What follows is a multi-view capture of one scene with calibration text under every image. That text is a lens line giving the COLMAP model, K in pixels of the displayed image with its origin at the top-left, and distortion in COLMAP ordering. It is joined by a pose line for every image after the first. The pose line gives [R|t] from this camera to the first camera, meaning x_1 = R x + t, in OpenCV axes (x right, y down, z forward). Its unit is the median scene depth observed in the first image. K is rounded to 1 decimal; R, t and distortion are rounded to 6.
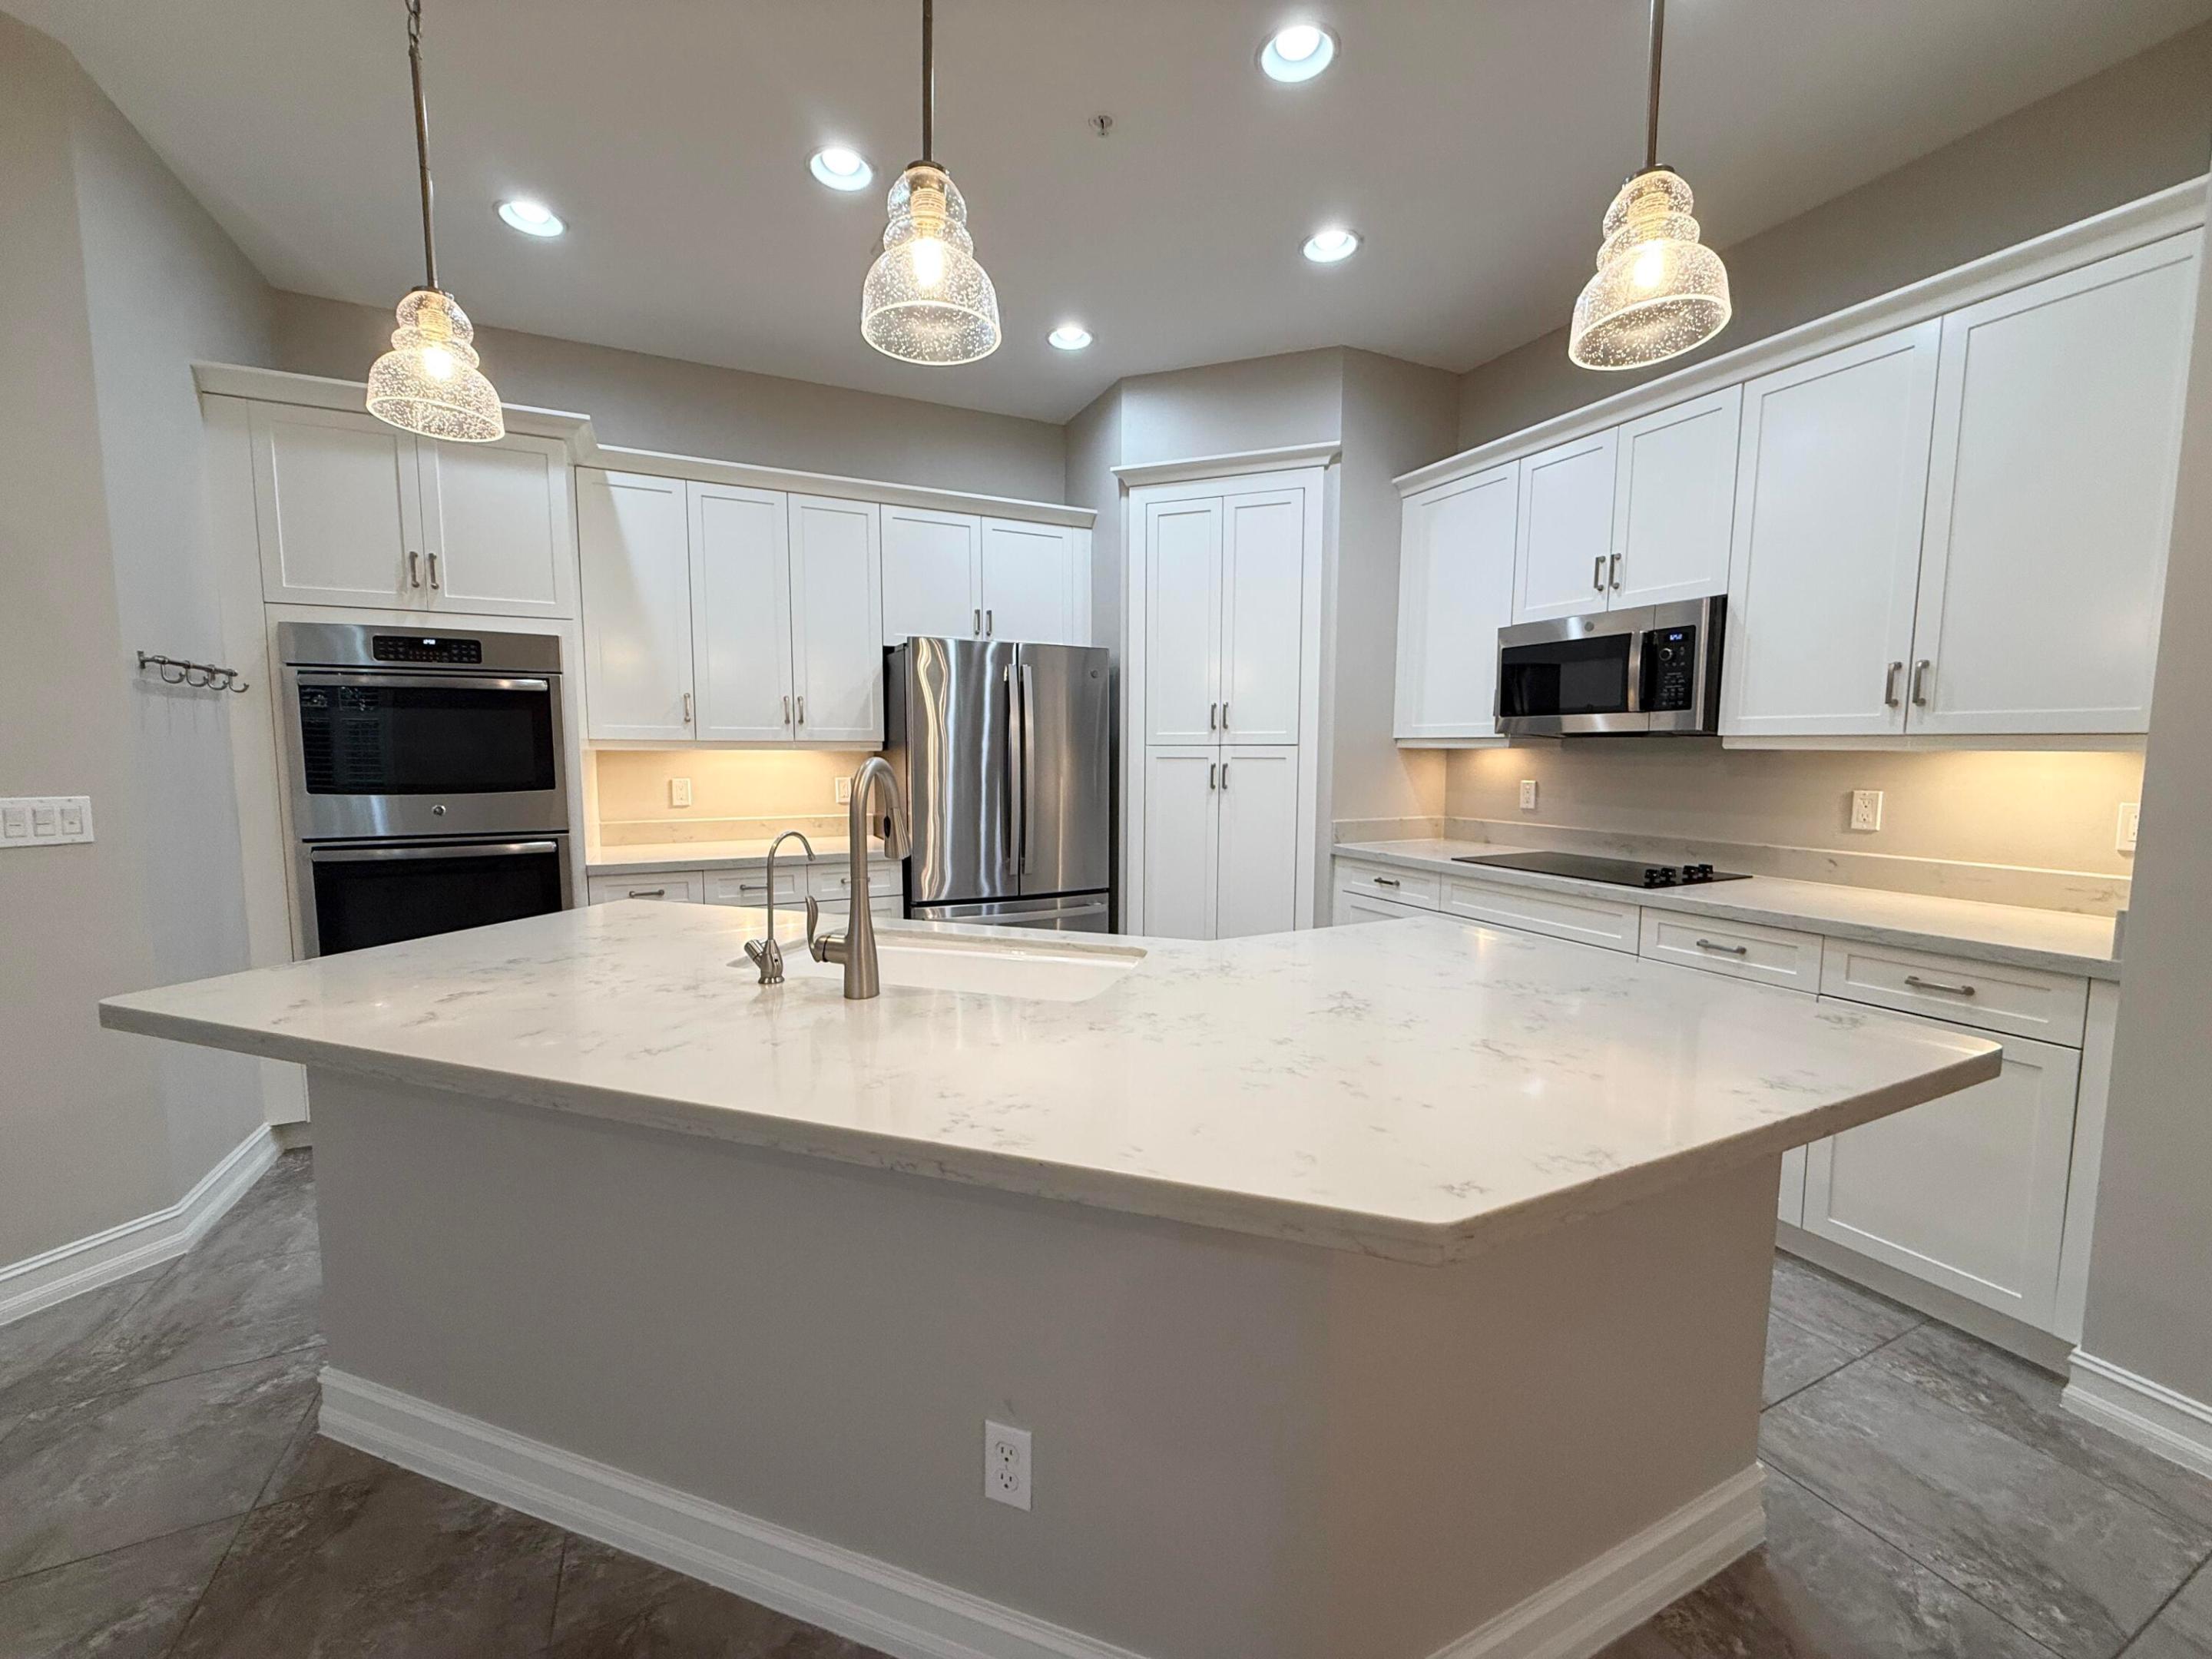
lens RADIAL K [[880.7, 0, 1100.1], [0, 880.7, 830.6], [0, 0, 1]] dist [0.000547, 0.000083]
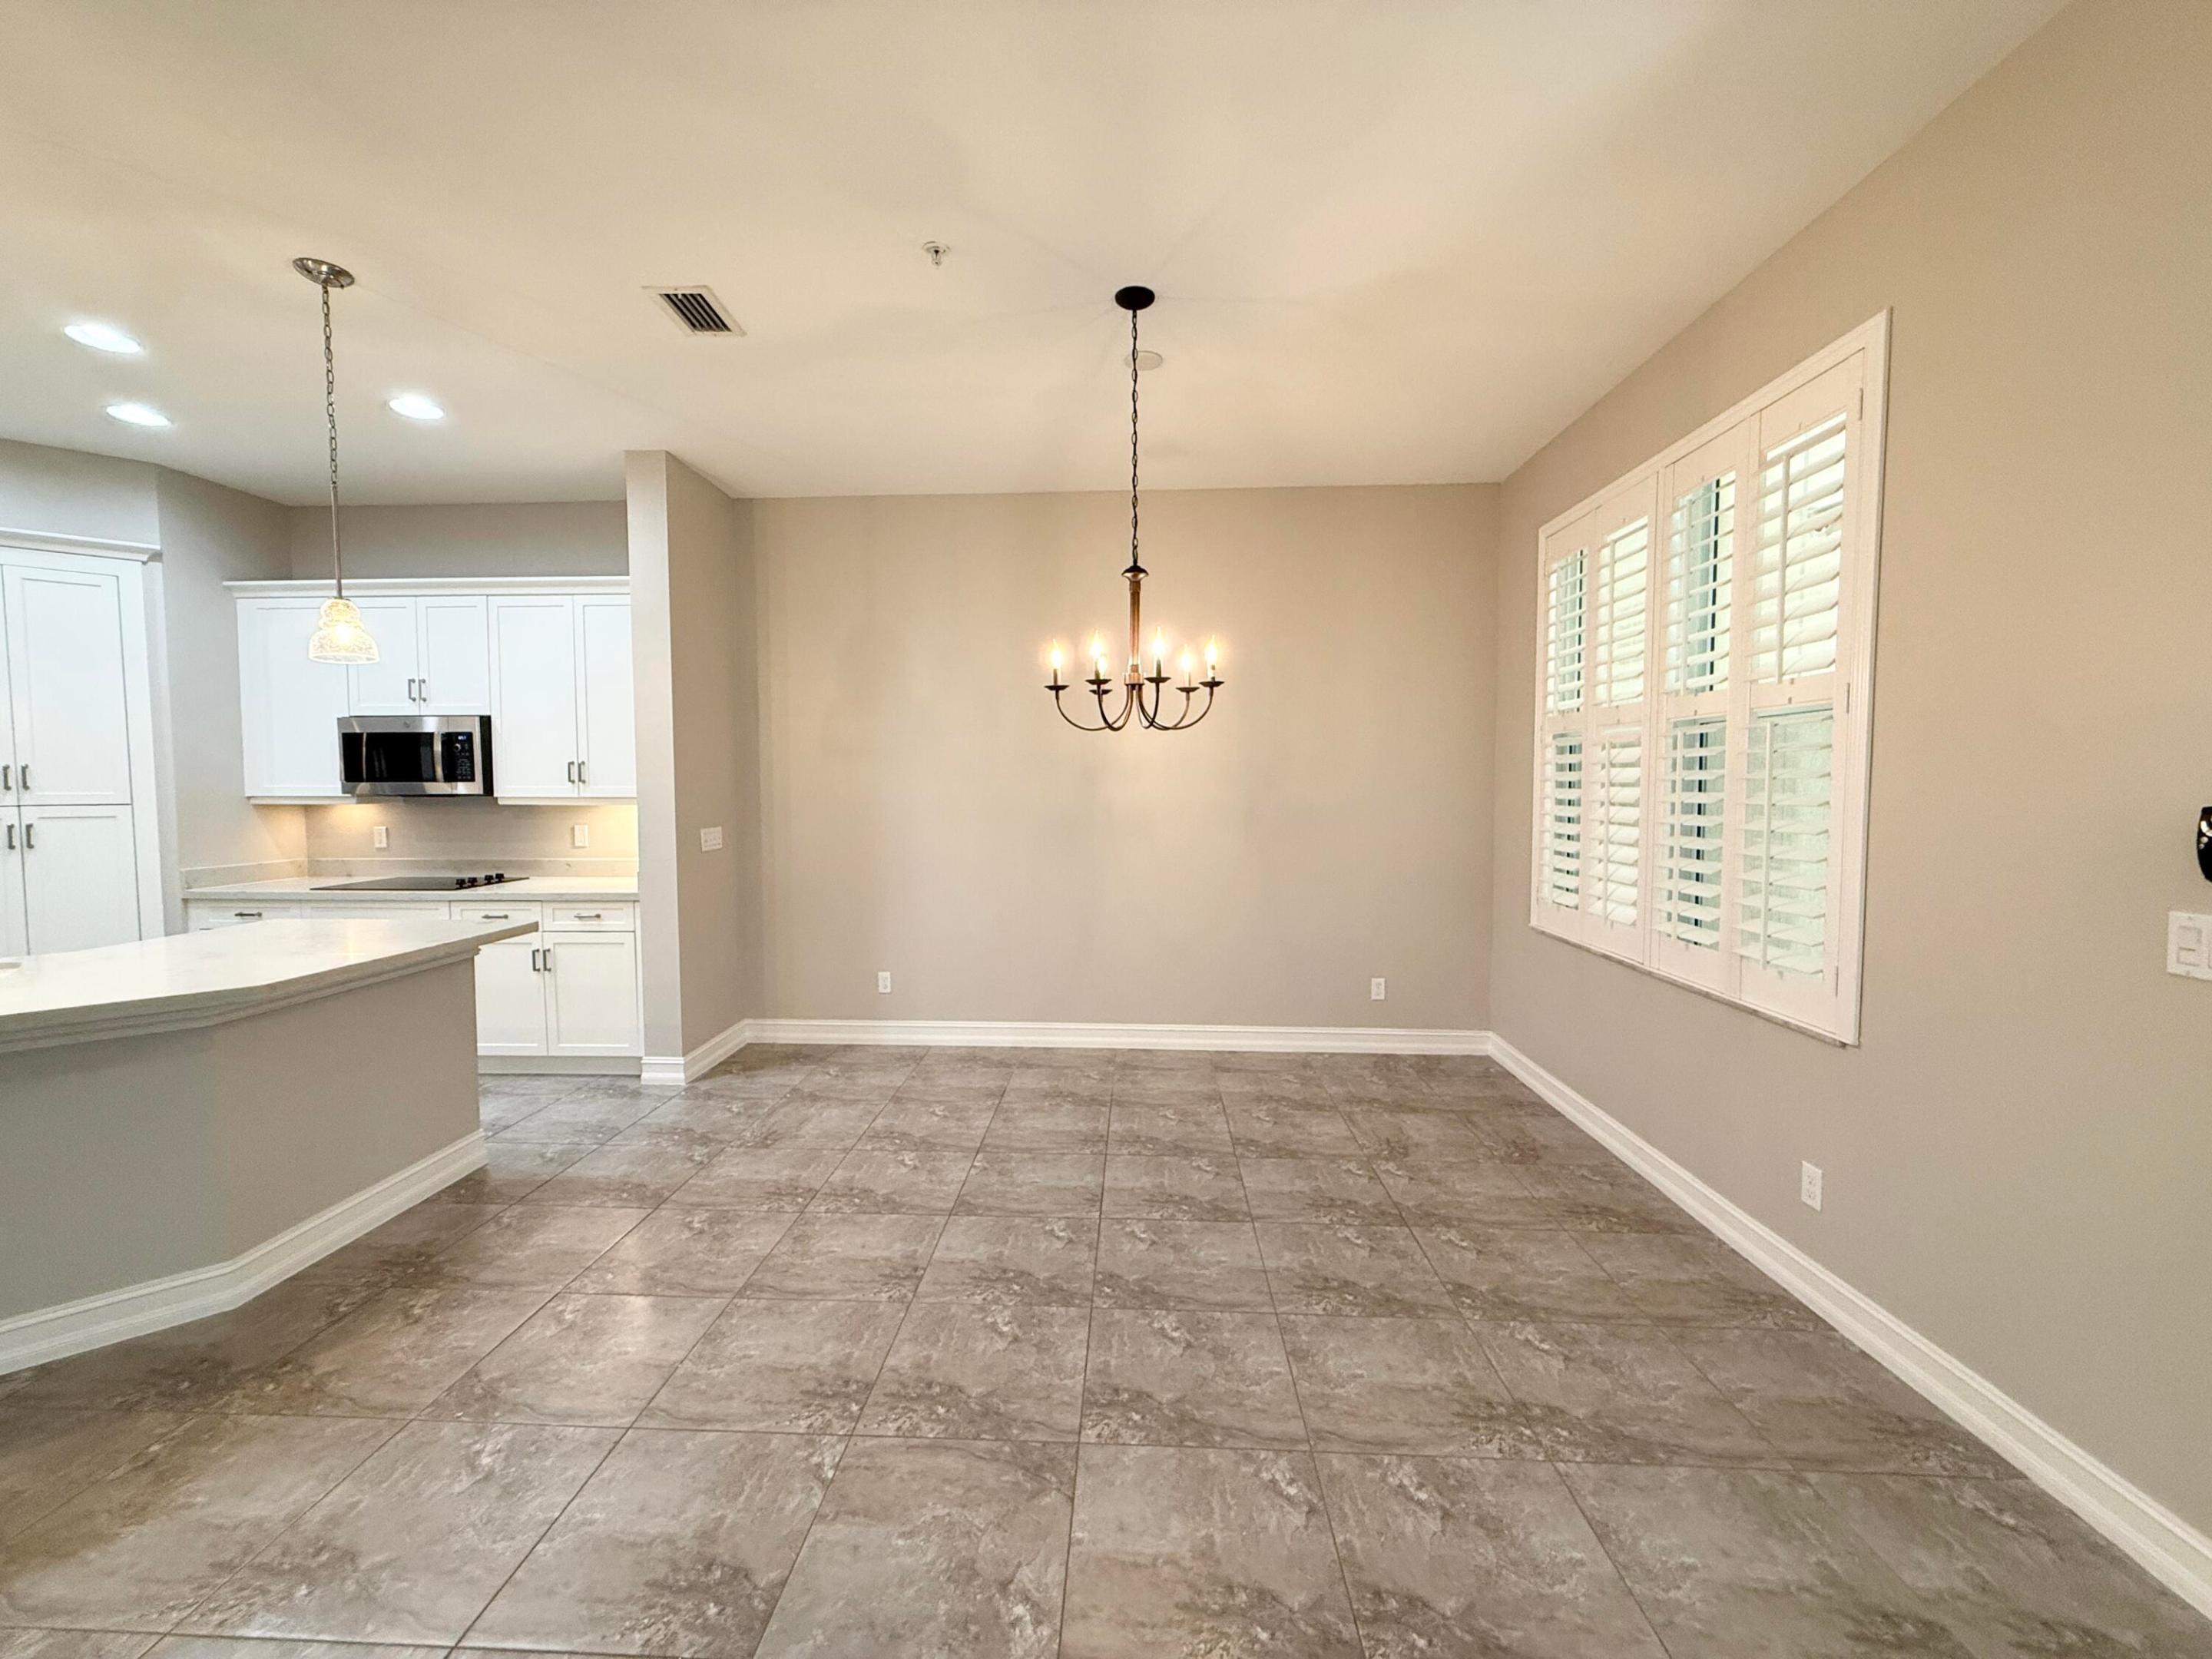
lens RADIAL K [[880.7, 0, 1099.8], [0, 880.7, 829.8], [0, 0, 1]] dist [0.000547, 0.000083]
pose [[0.473785, -0.049871, 0.879227, -0.223845], [0.085593, 0.996276, 0.010387, 0.035124], [-0.876471, 0.070334, 0.476289, -0.762630]]
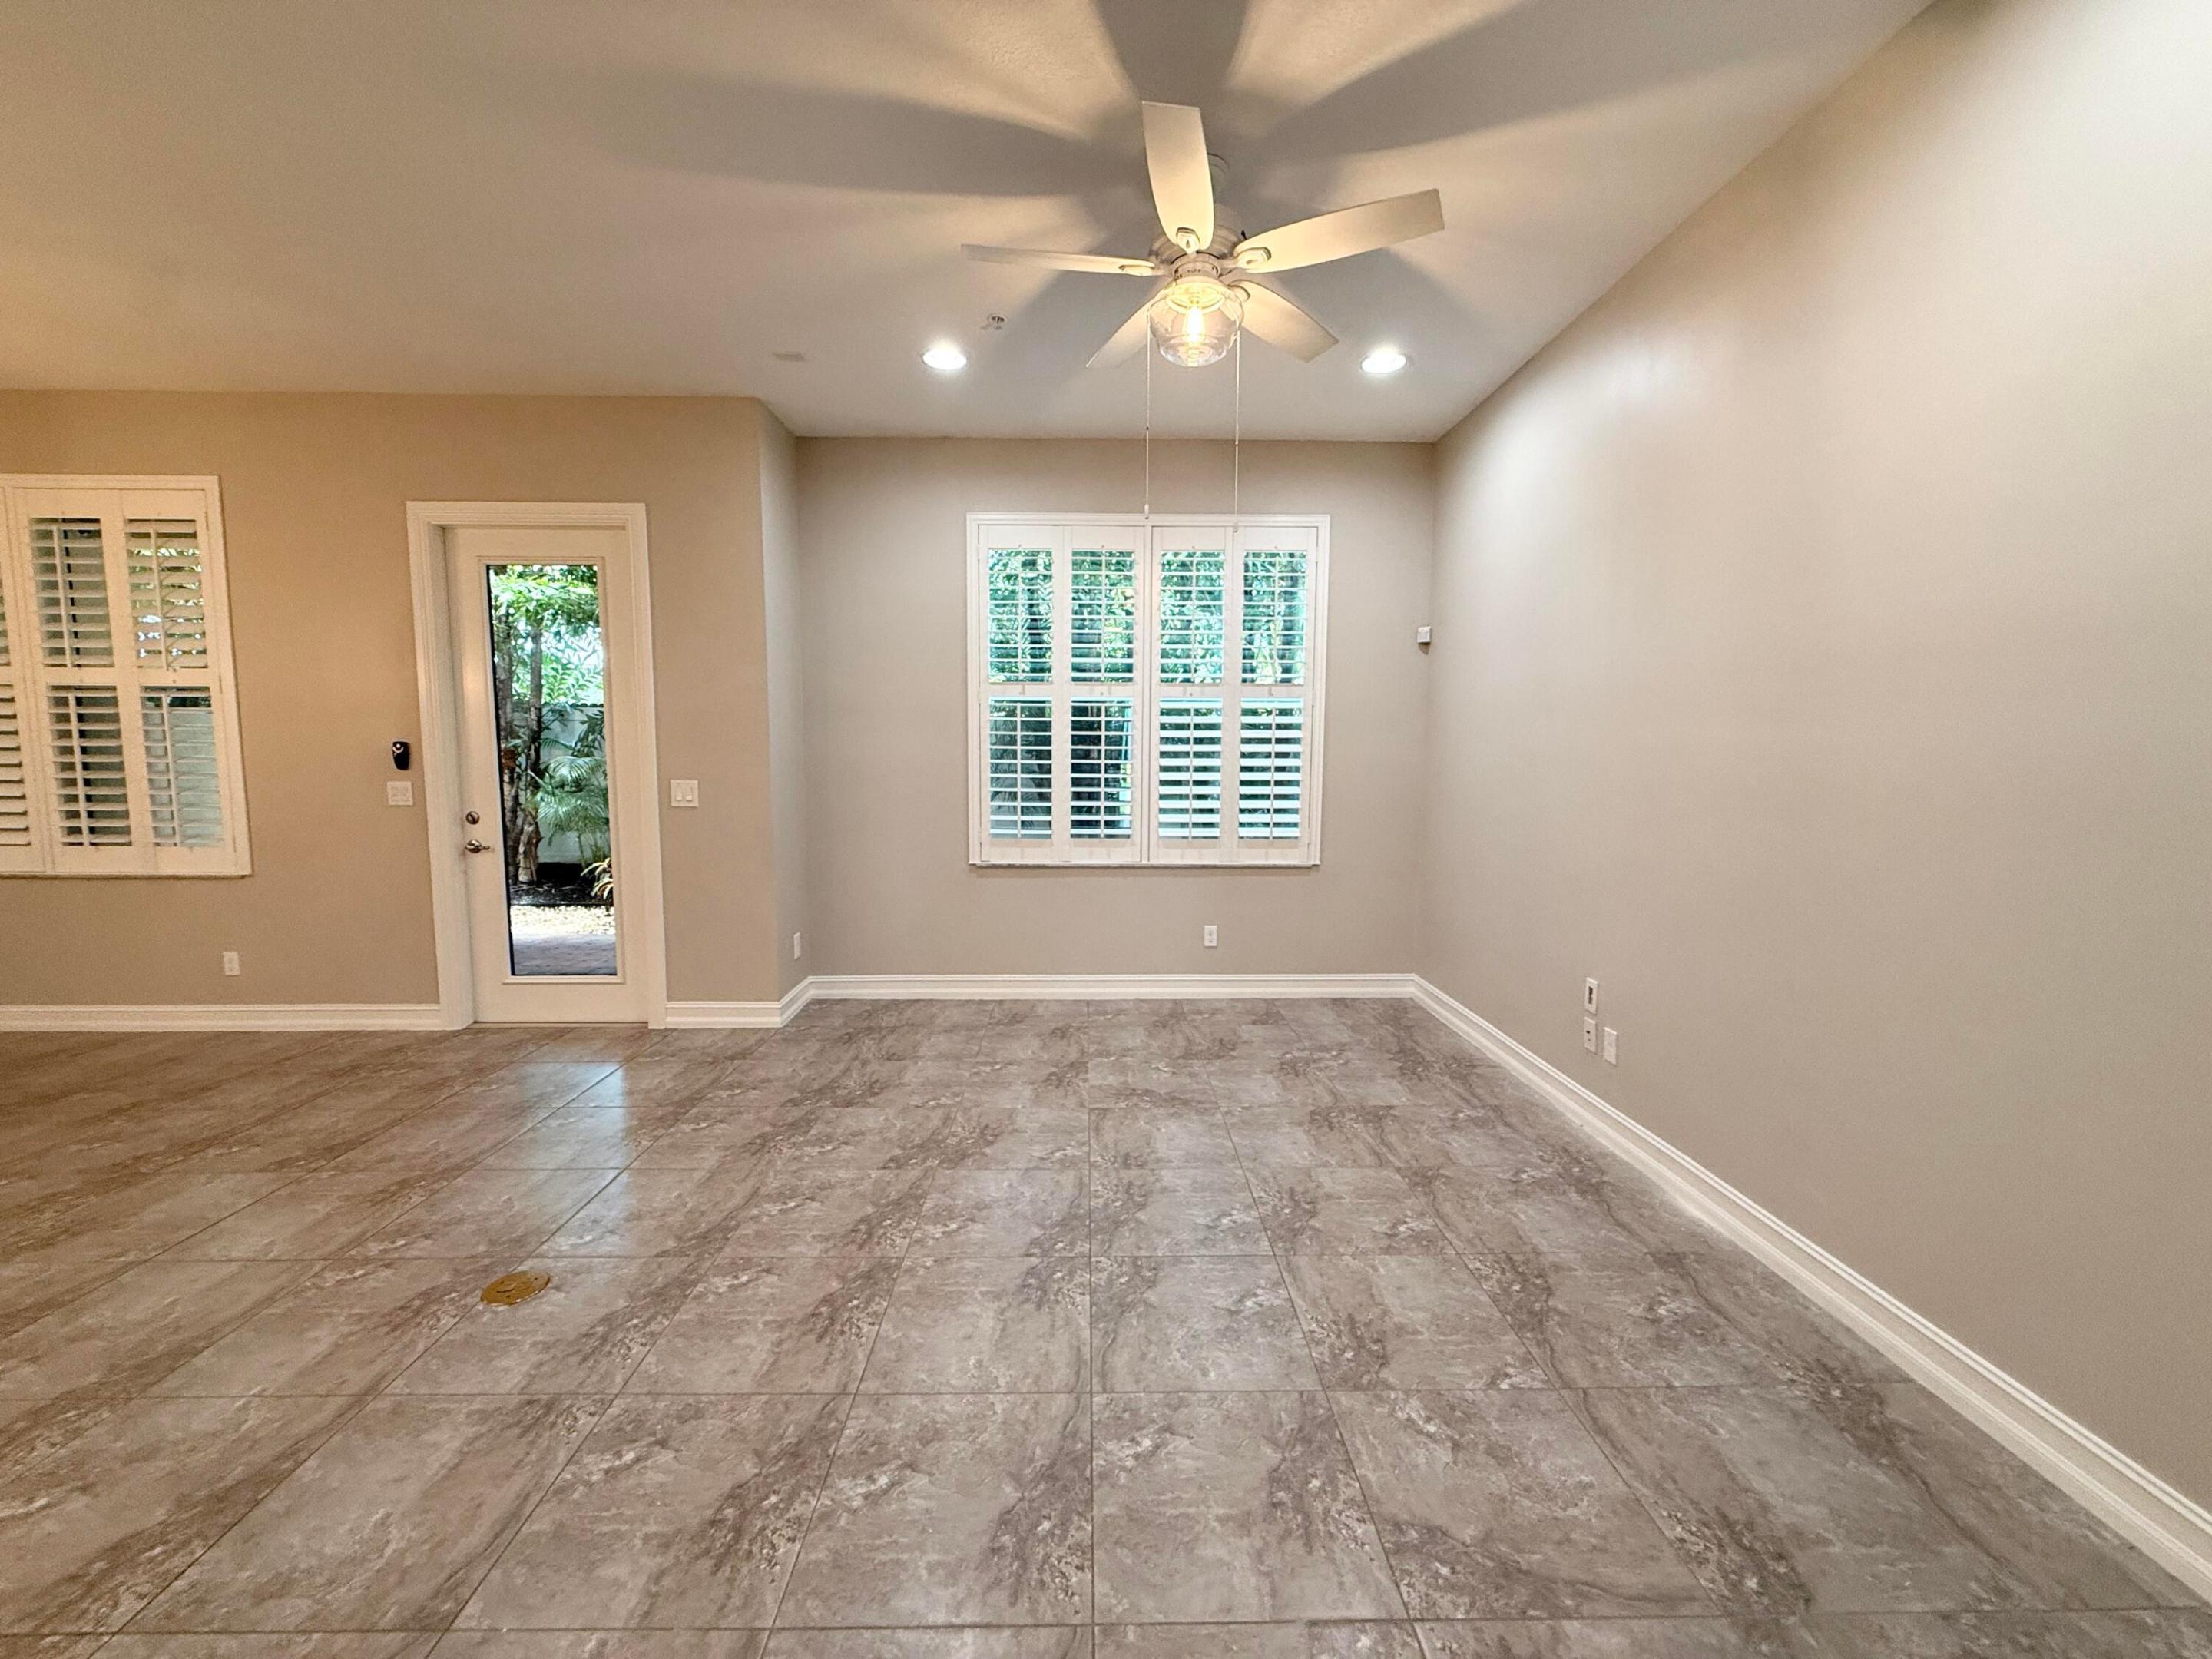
lens RADIAL K [[880.7, 0, 1099.4], [0, 880.7, 829.9], [0, 0, 1]] dist [0.000547, 0.000083]
pose [[-0.908444, -0.045035, 0.415574, -1.089661], [0.031642, 0.983918, 0.175794, 0.007979], [-0.416807, 0.172848, -0.892410, -0.267812]]
